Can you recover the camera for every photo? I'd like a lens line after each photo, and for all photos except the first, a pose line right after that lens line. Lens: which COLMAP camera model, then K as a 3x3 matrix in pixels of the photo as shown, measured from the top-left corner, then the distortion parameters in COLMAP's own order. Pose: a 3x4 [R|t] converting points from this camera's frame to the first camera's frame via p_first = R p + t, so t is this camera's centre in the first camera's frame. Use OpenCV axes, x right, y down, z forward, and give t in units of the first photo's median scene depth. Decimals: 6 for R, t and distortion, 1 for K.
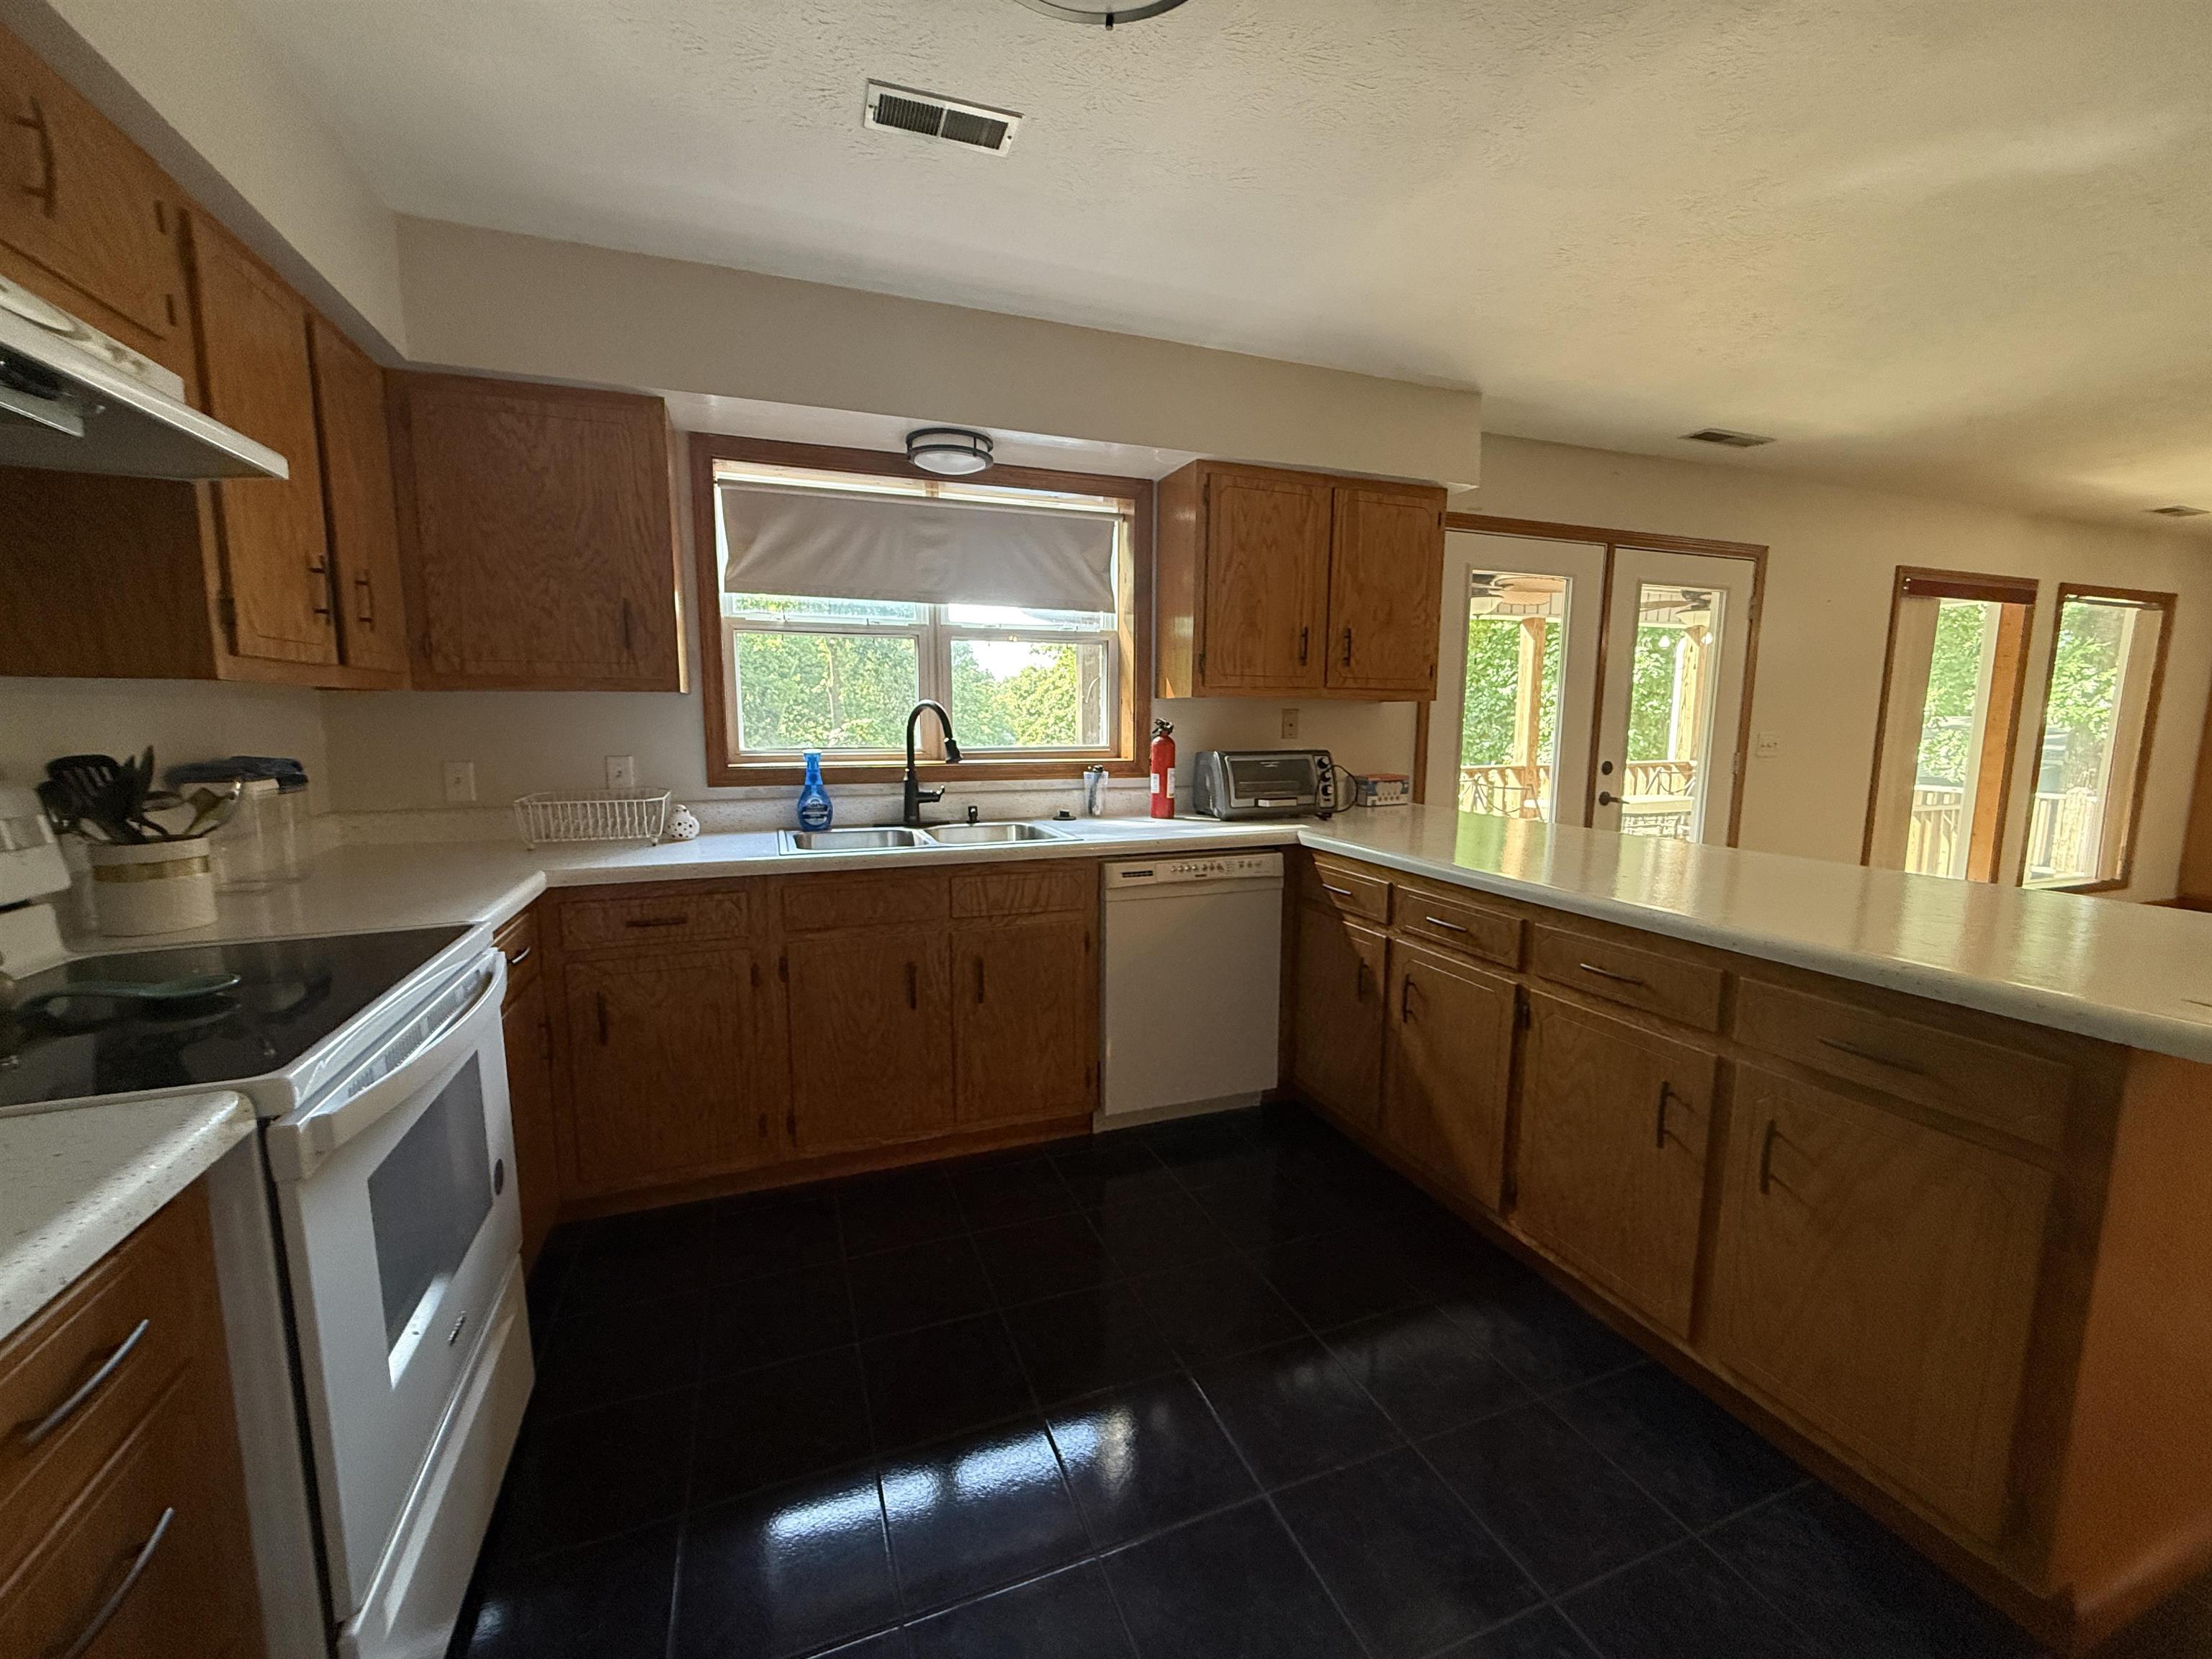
lens RADIAL K [[882.8, 0, 1101.9], [0, 882.8, 829.9], [0, 0, 1]] dist [0.000310, -0.000588]
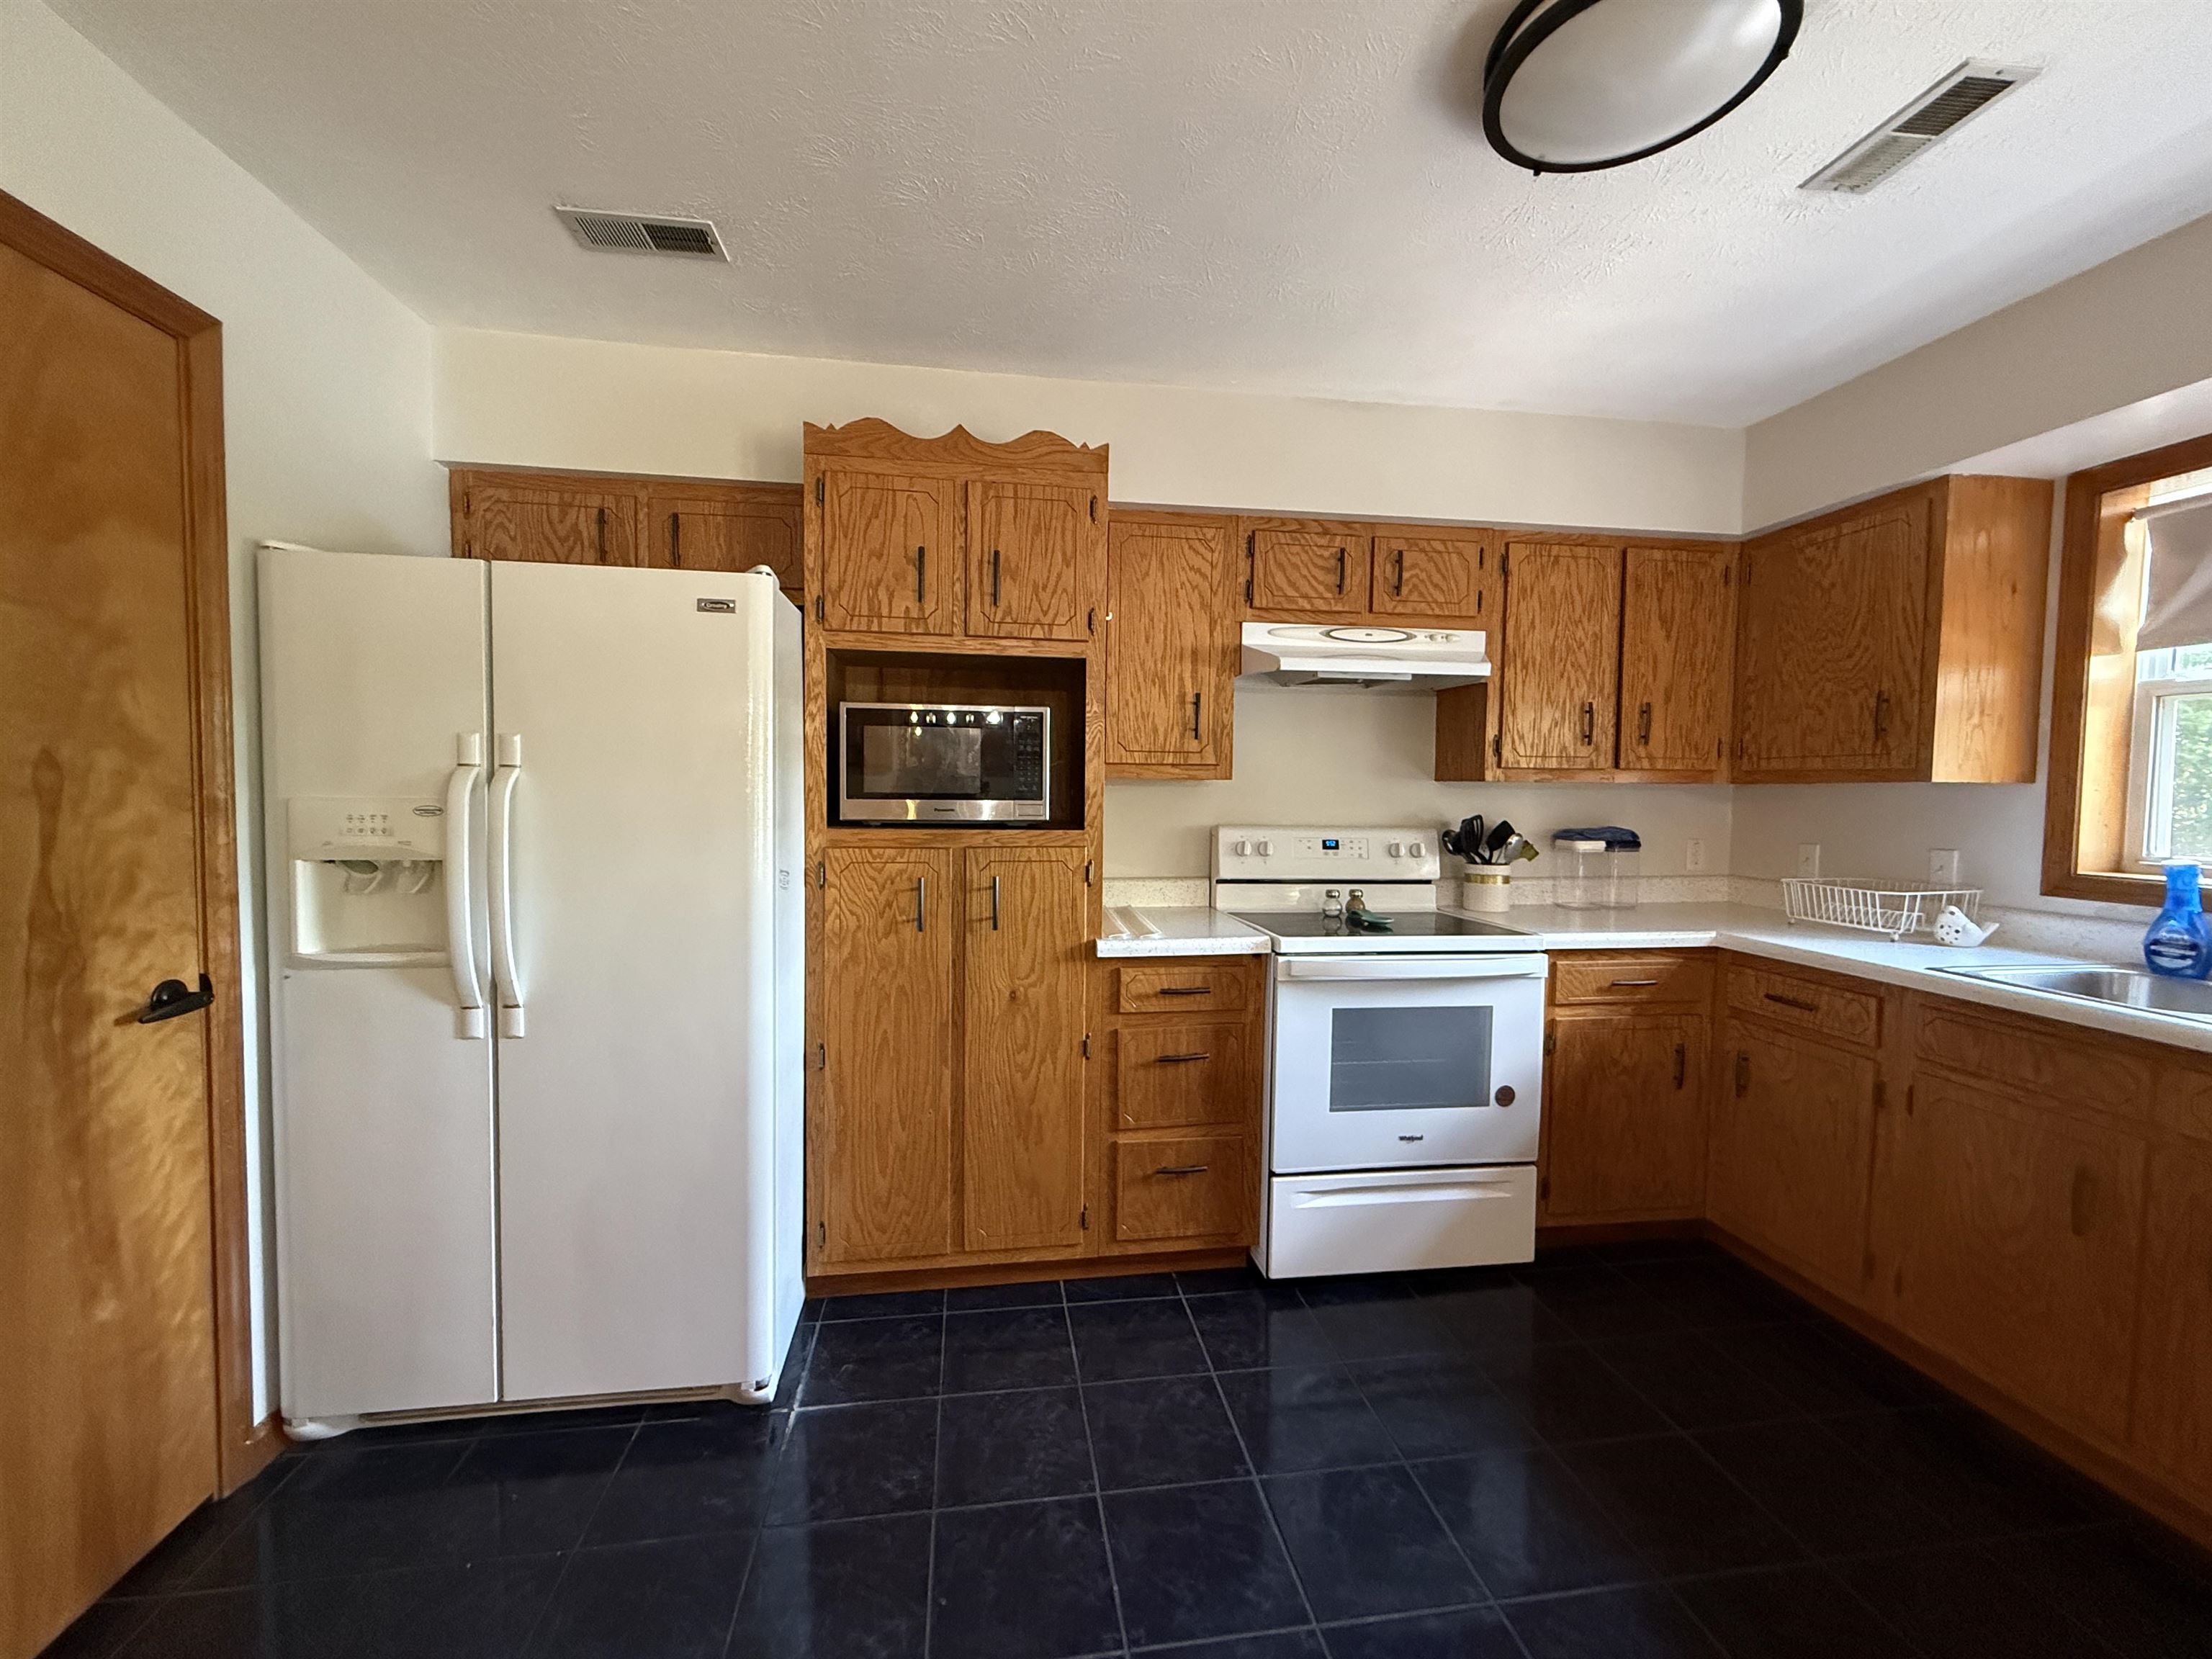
lens RADIAL K [[882.8, 0, 1100.2], [0, 882.8, 826.1], [0, 0, 1]] dist [0.000310, -0.000588]
pose [[-0.219332, 0.037066, -0.974946, 0.586621], [-0.140010, 0.987739, 0.069050, -0.050332], [0.965552, 0.151647, -0.211453, 0.346992]]
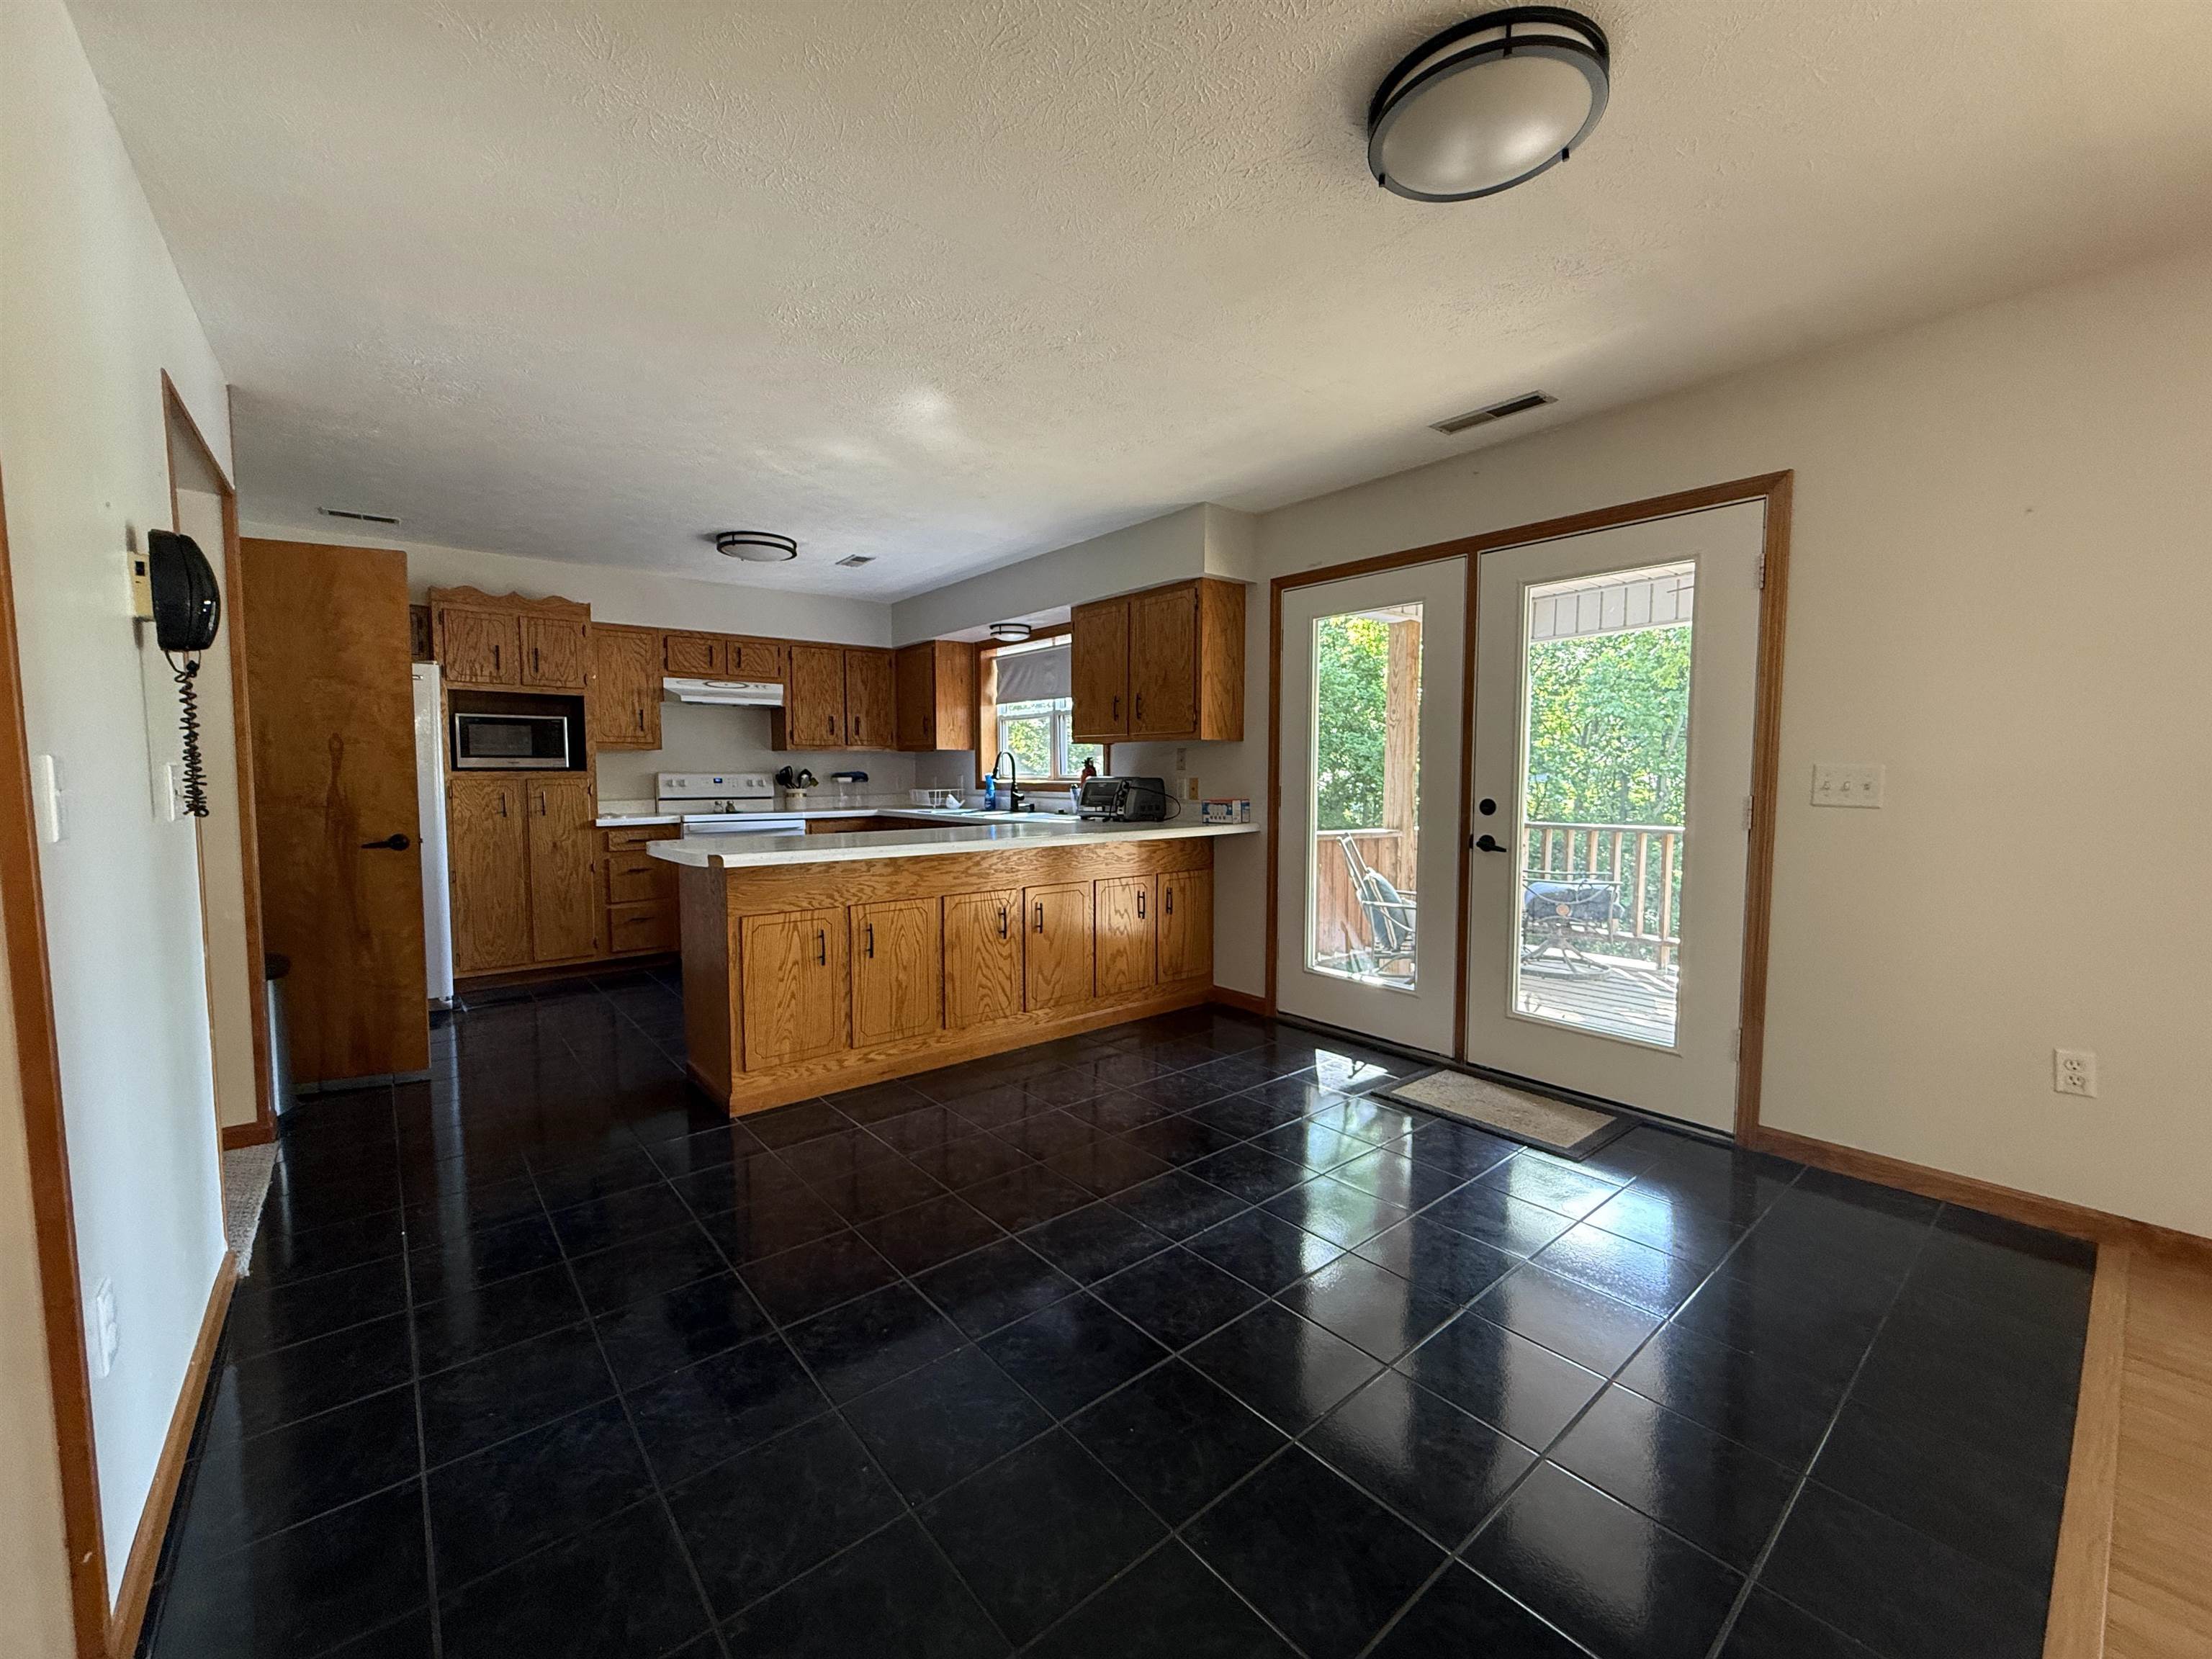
lens RADIAL K [[882.8, 0, 1099.4], [0, 882.8, 830.0], [0, 0, 1]] dist [0.000310, -0.000588]
pose [[0.318532, 0.060025, -0.946010, 2.029958], [-0.120685, 0.992439, 0.022335, -0.036150], [0.940198, 0.107055, 0.323368, 0.610647]]
